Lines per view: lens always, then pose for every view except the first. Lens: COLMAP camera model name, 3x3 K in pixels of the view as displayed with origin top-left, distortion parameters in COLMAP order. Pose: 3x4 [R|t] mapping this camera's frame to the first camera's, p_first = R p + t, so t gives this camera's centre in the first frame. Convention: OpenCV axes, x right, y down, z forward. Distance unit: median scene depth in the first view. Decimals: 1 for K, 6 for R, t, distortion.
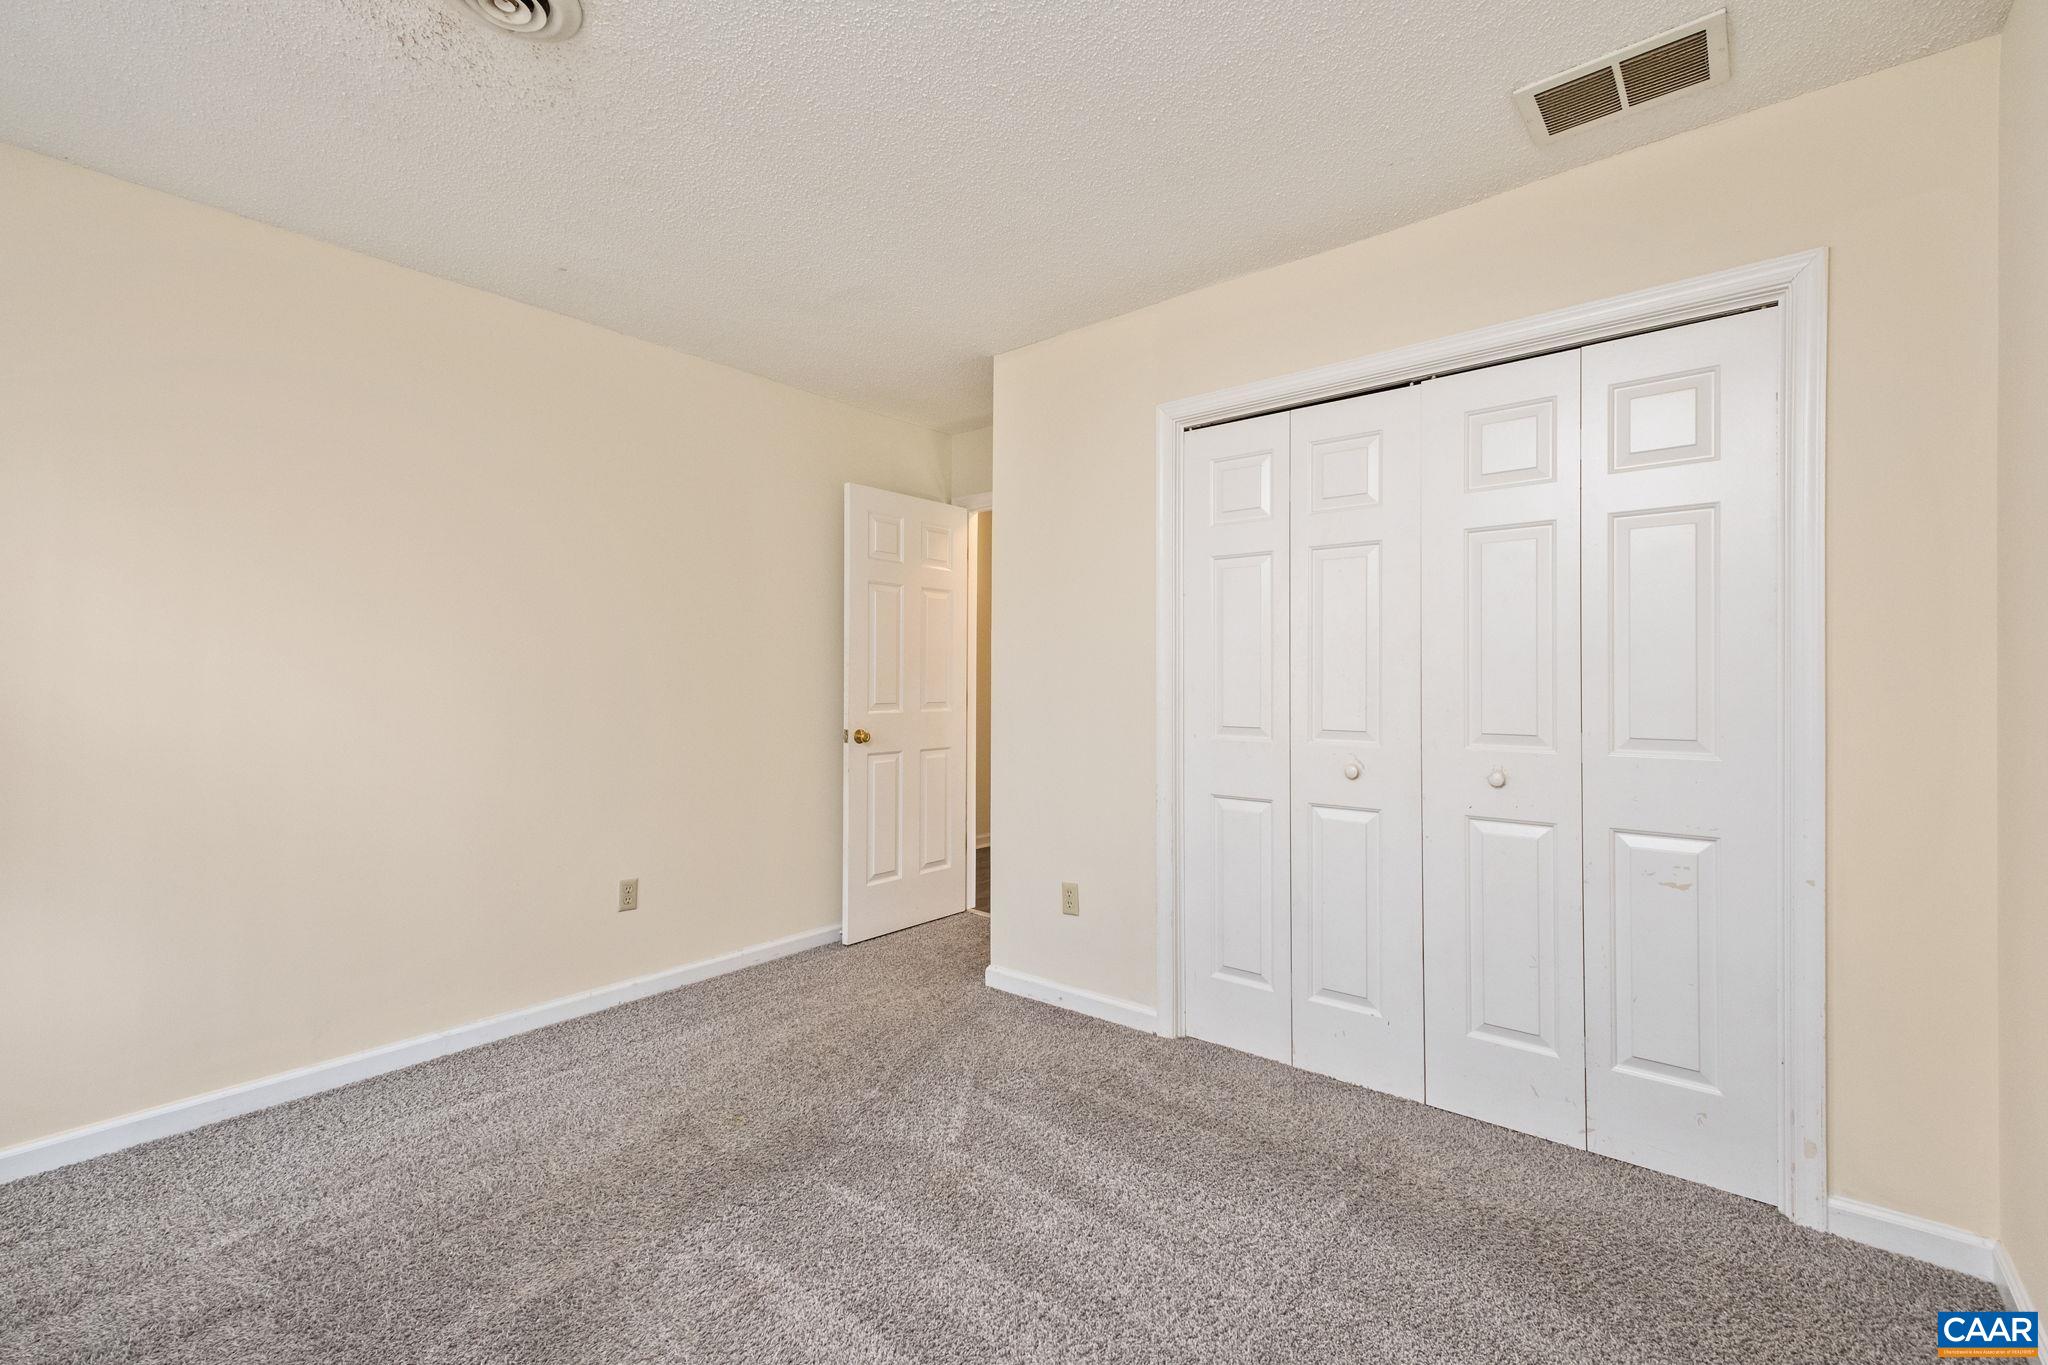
lens RADIAL K [[908.2, 0, 1024.0], [0, 908.2, 682.5], [0, 0, 1]] dist [0.034603, 0.000085]
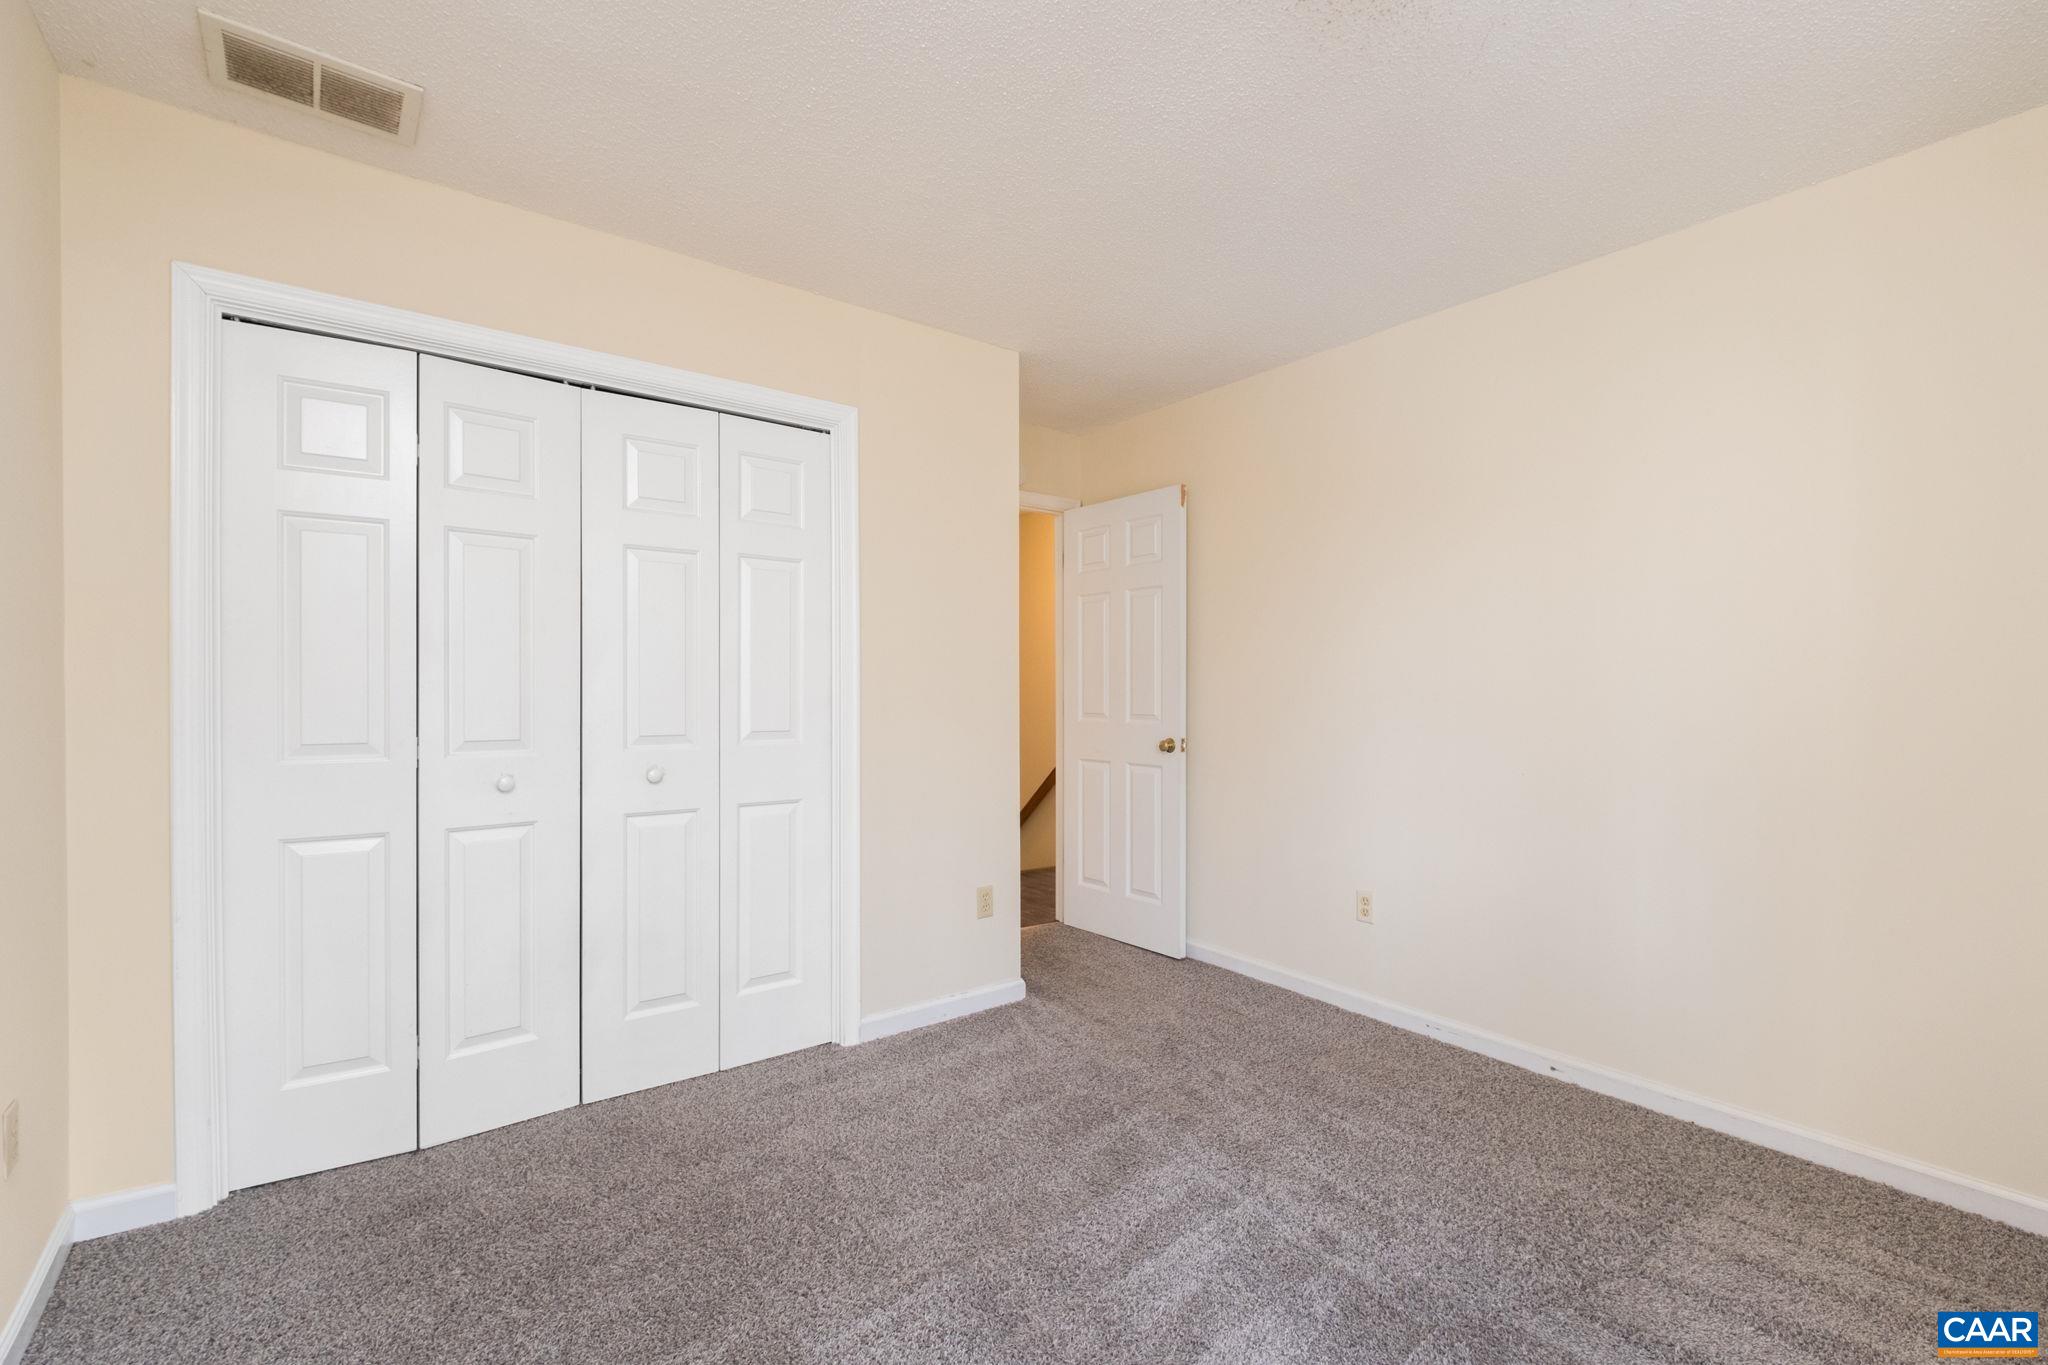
lens RADIAL K [[870.3, 0, 1021.5], [0, 870.3, 693.6], [0, 0, 1]] dist [0.000421, -0.005025]
pose [[0.235919, -0.000643, 0.971773, -0.327395], [-0.006435, 0.999977, 0.002224, 0.000909], [-0.971751, -0.006778, 0.235909, 0.270591]]
